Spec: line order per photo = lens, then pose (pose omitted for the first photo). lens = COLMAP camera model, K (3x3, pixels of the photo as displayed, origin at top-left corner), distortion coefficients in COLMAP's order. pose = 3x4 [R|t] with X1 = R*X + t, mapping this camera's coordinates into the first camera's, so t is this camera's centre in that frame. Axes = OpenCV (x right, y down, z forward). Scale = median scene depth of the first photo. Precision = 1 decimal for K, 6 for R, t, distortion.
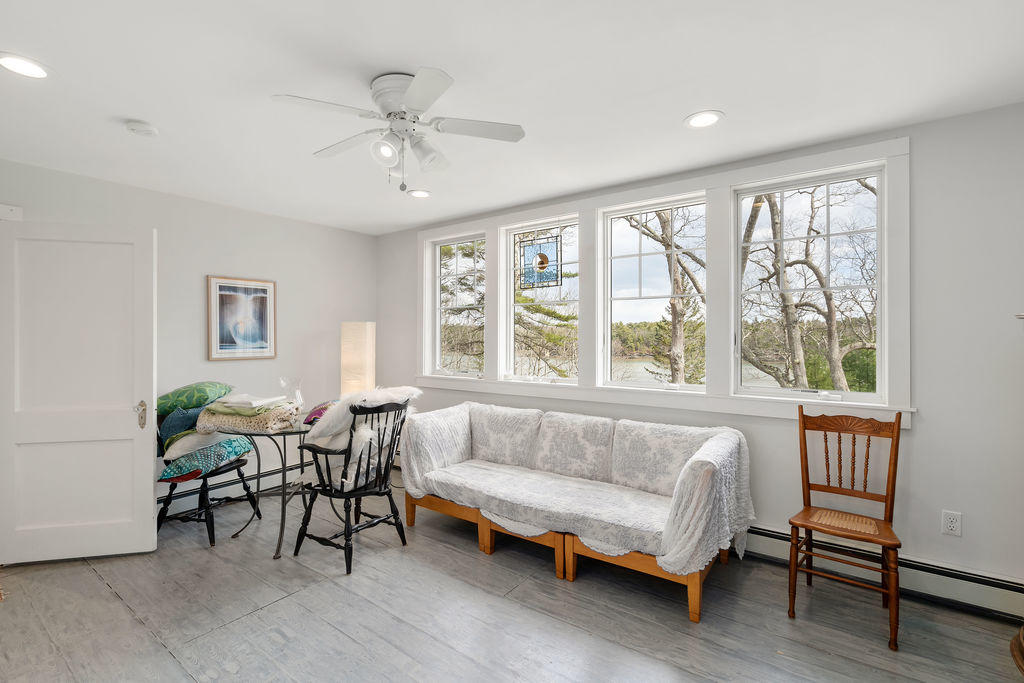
lens RADIAL K [[468.8, 0, 504.7], [0, 468.8, 340.1], [0, 0, 1]] dist [-0.004979, -0.000569]
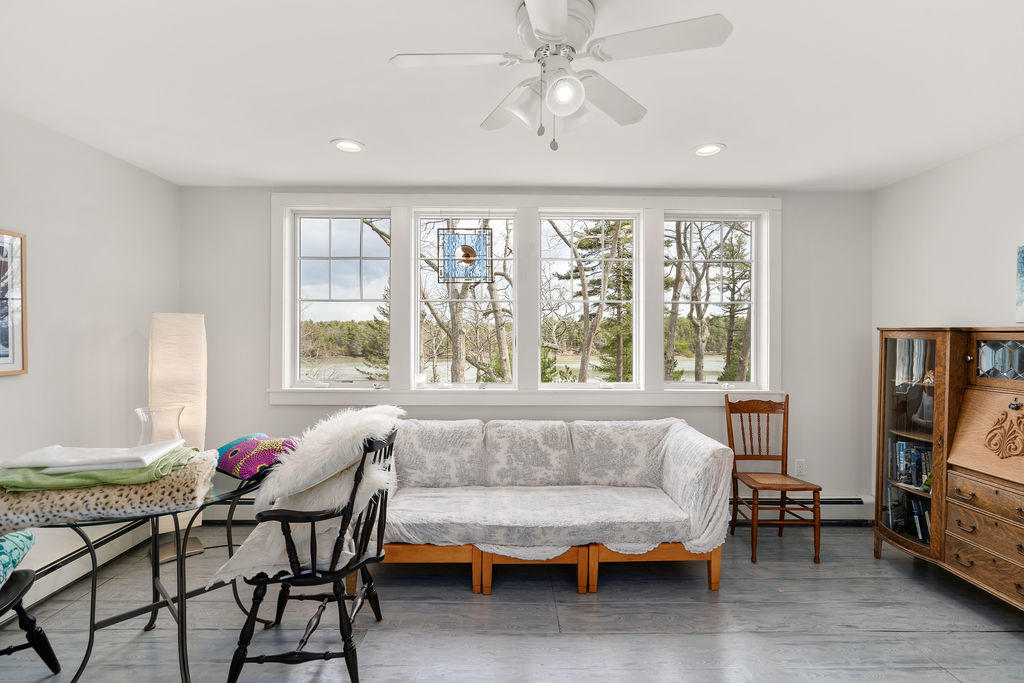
lens RADIAL K [[468.8, 0, 512.8], [0, 468.8, 343.8], [0, 0, 1]] dist [-0.004979, -0.000569]
pose [[0.794565, -0.002401, 0.607174, -0.518210], [-0.003220, 0.999961, 0.008167, -0.005688], [-0.607170, -0.008444, 0.794527, 0.303026]]
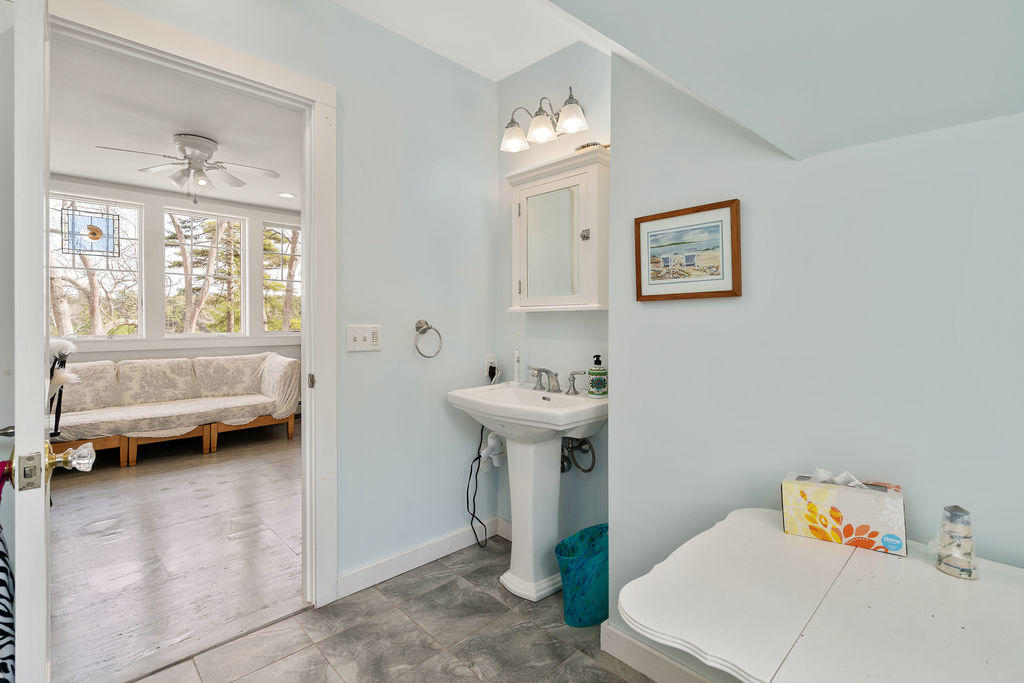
lens RADIAL K [[468.8, 0, 512.5], [0, 468.8, 320.2], [0, 0, 1]] dist [-0.004979, -0.000569]
pose [[0.150924, -0.000869, 0.988545, -1.155235], [-0.000139, 1.000000, 0.000901, 0.055366], [-0.988545, -0.000273, 0.150923, -0.225336]]
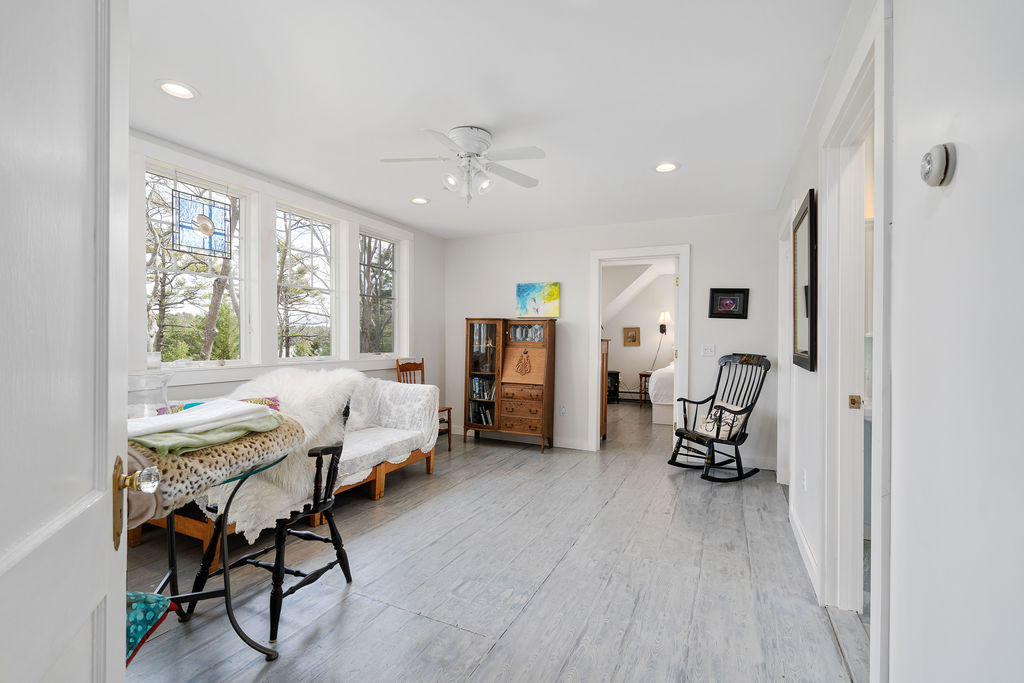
lens RADIAL K [[468.8, 0, 515.6], [0, 468.8, 341.9], [0, 0, 1]] dist [-0.004979, -0.000569]
pose [[-0.208316, -0.005862, 0.978044, -1.139762], [-0.000310, 0.999982, 0.005928, 0.048919], [-0.978062, 0.000932, -0.208314, 0.810129]]
